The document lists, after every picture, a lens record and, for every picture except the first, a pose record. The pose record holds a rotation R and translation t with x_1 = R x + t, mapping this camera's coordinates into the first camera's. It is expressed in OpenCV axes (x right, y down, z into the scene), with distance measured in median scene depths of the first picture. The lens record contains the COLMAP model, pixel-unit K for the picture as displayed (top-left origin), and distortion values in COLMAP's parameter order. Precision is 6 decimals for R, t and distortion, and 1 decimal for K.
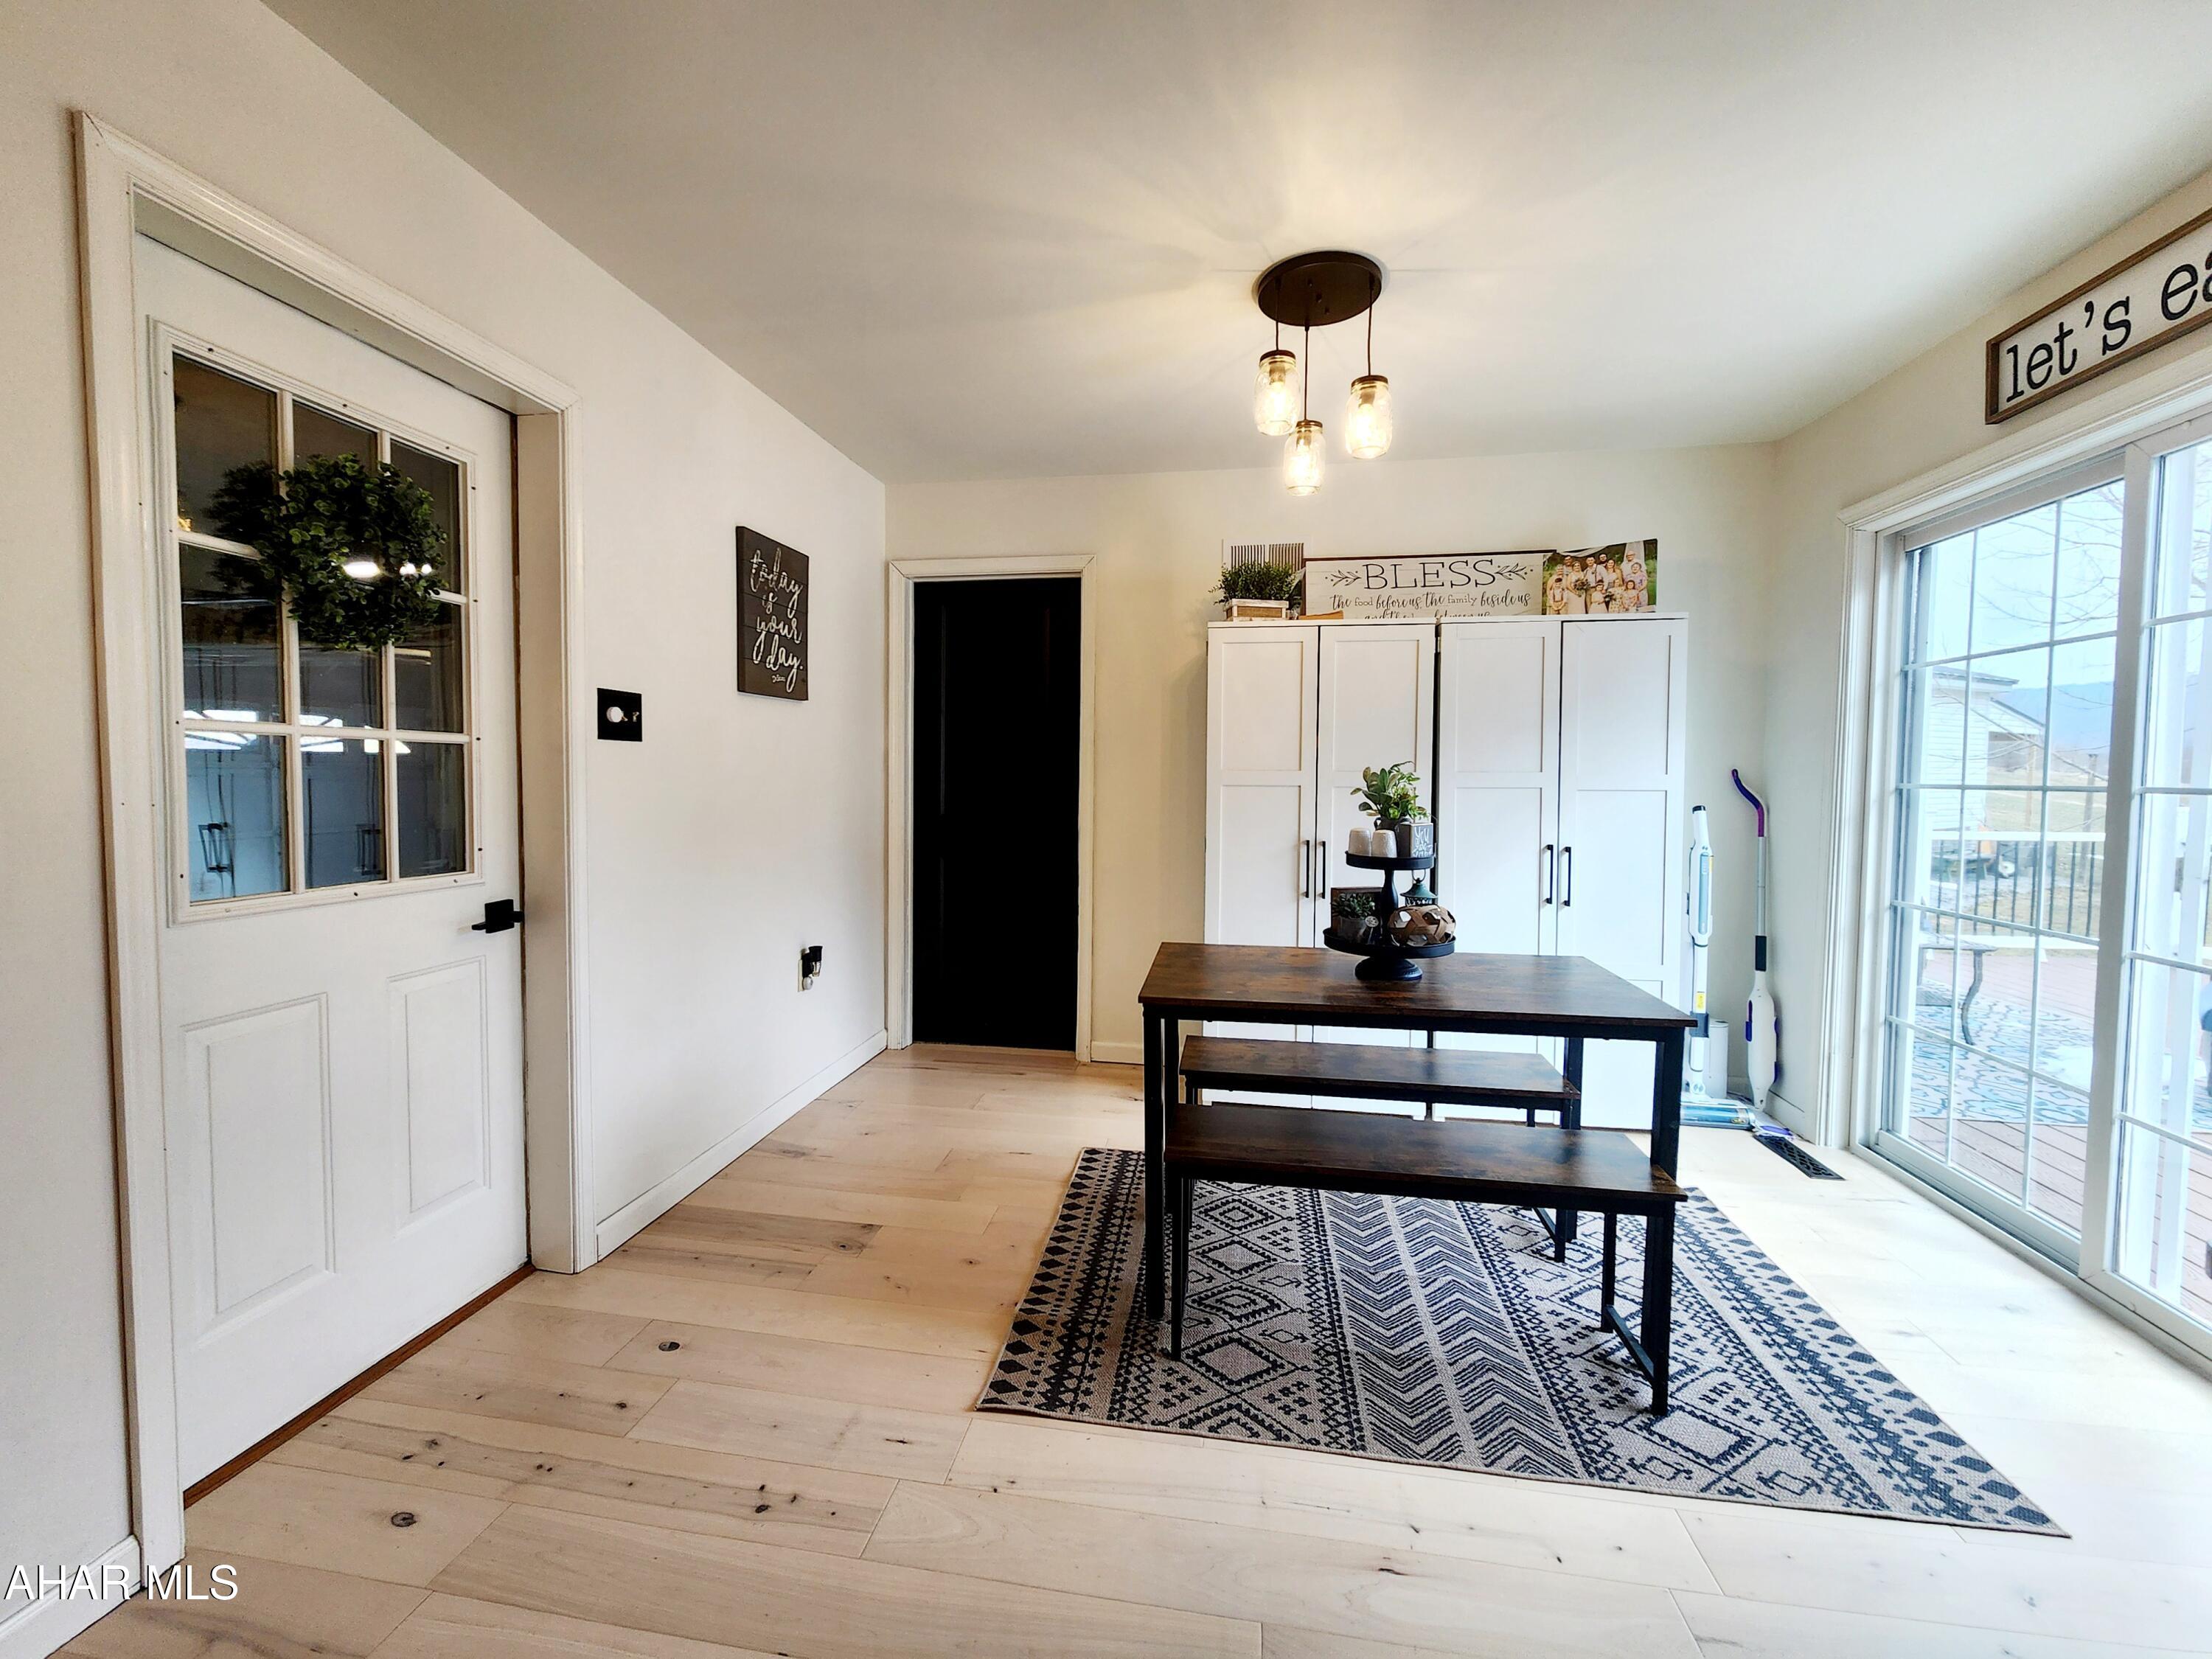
lens RADIAL K [[897.8, 0, 1101.7], [0, 897.8, 822.5], [0, 0, 1]] dist [-0.000001, -0.000484]
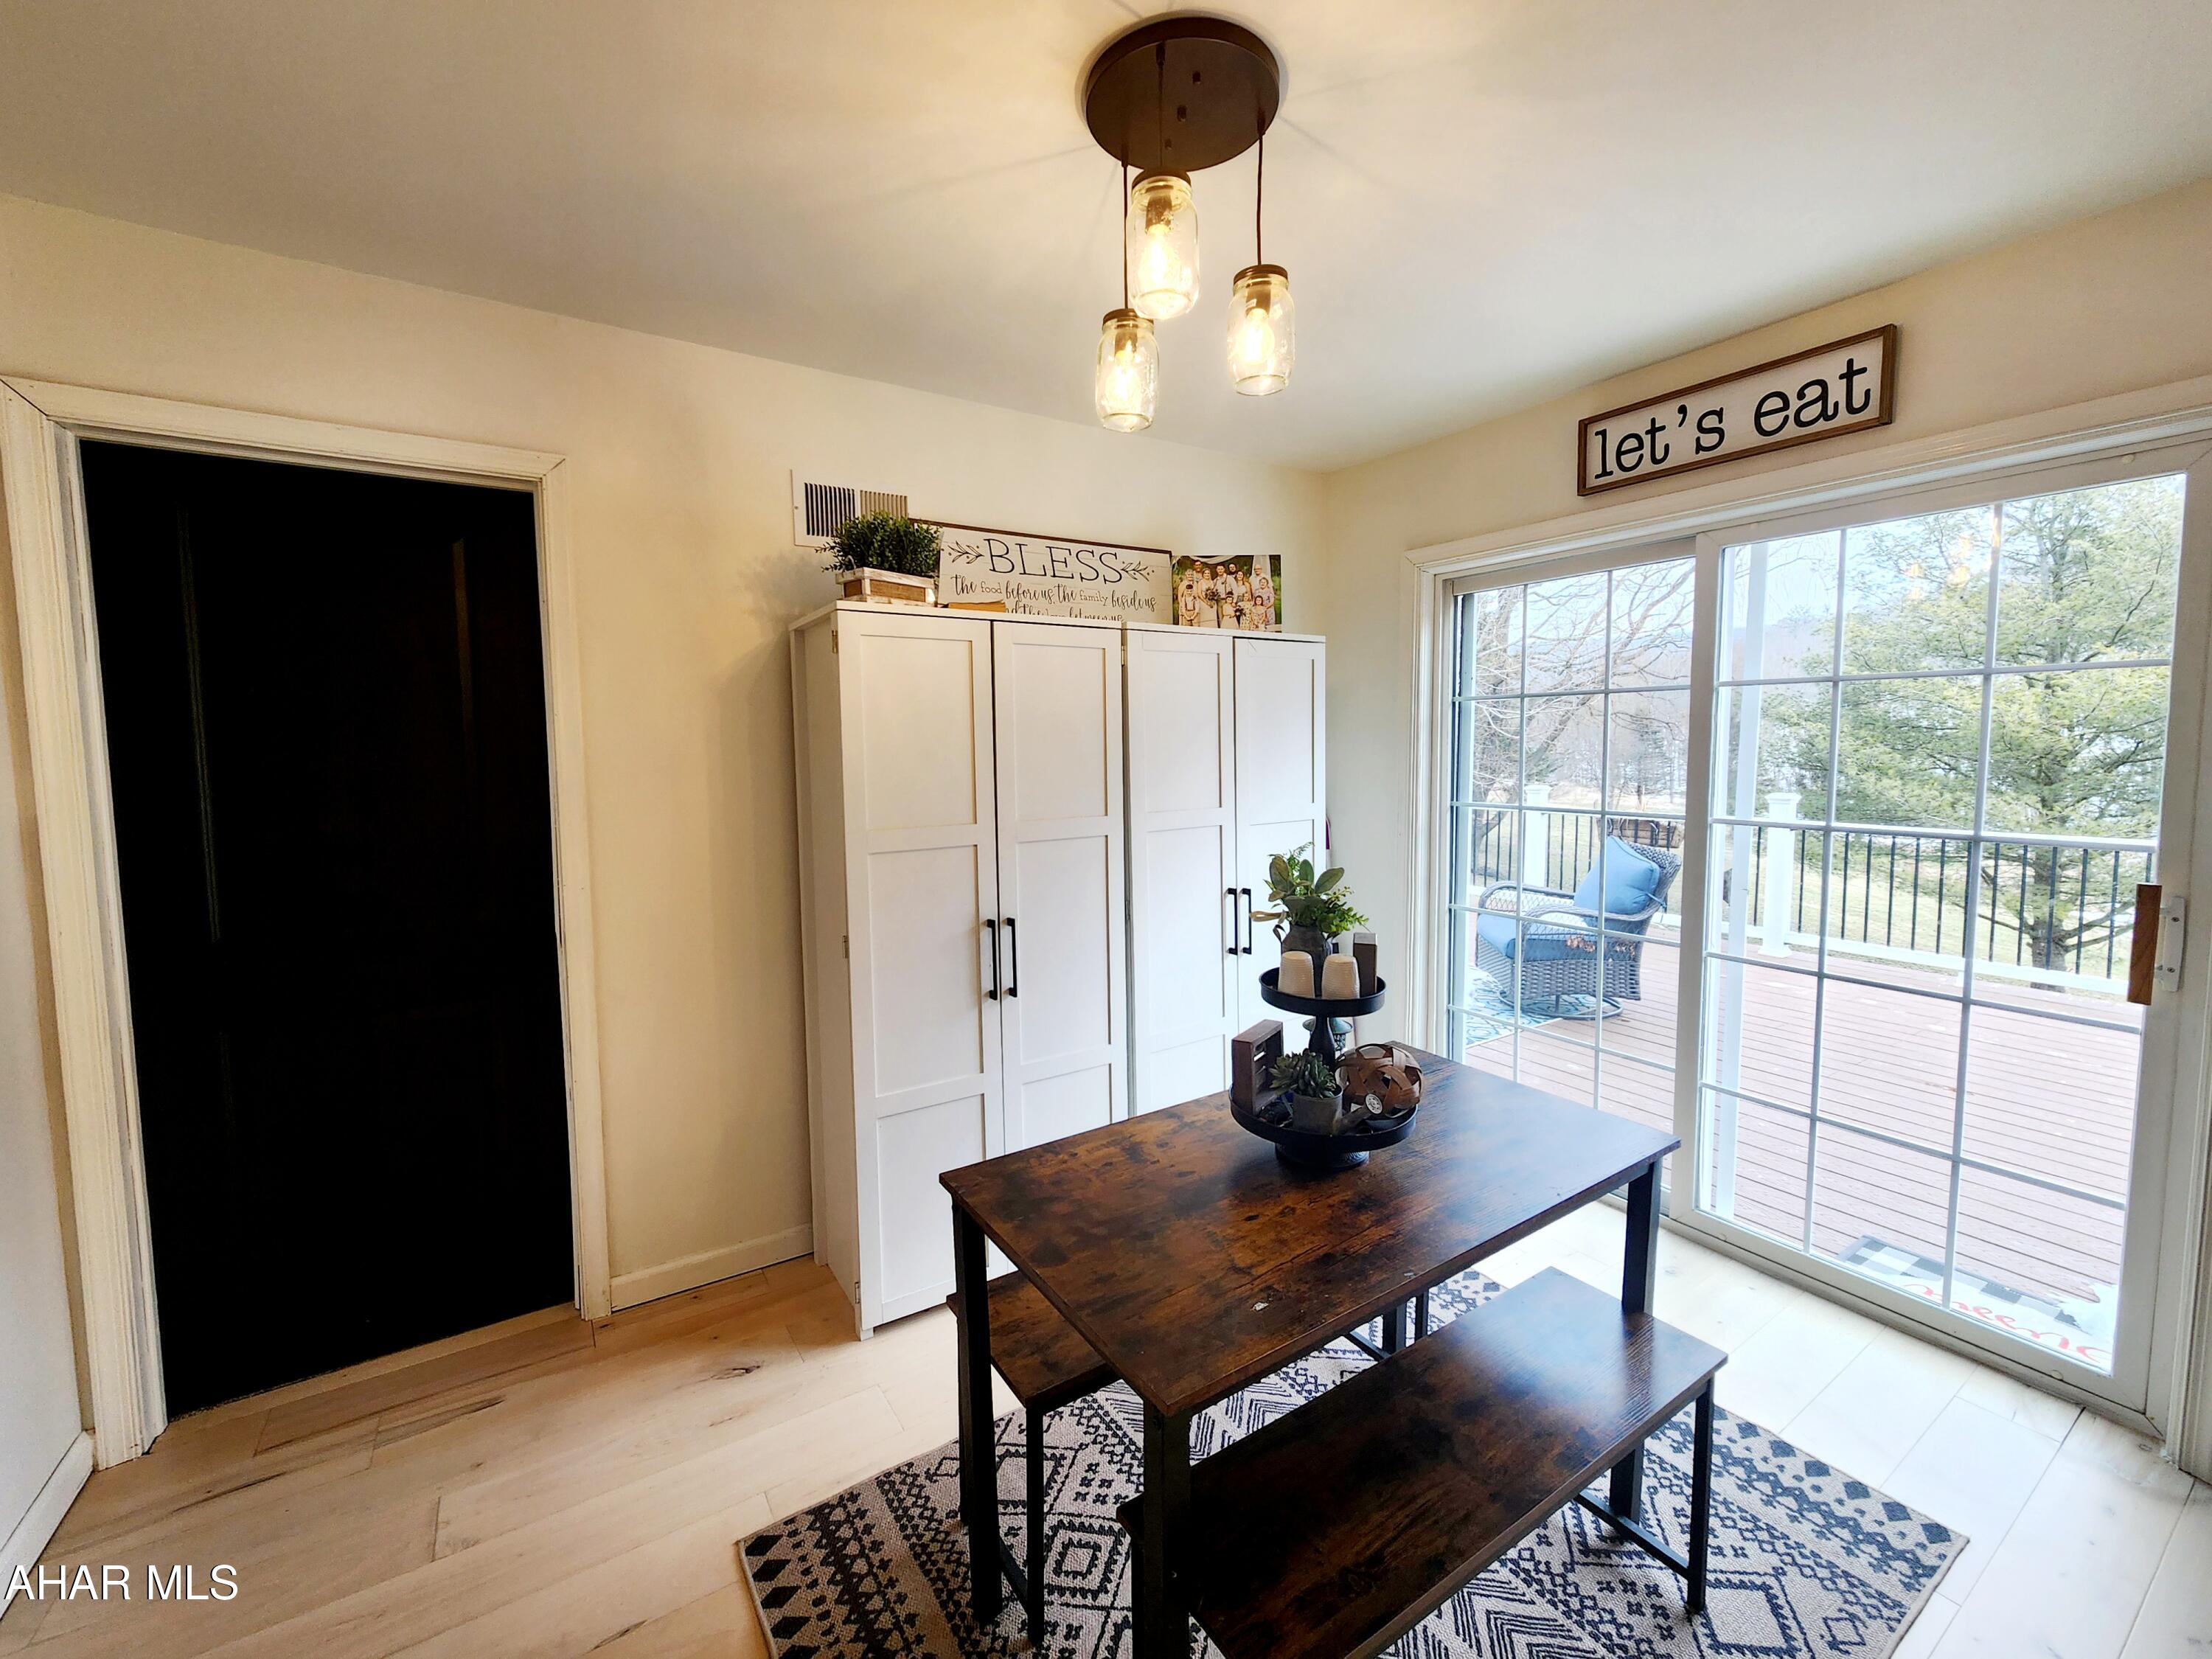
lens RADIAL K [[897.8, 0, 1110.9], [0, 897.8, 820.1], [0, 0, 1]] dist [-0.000001, -0.000484]
pose [[0.743097, -0.073791, 0.665103, -0.192114], [0.053528, 0.997271, 0.050838, -0.102890], [-0.667040, -0.002176, 0.745019, 0.452570]]
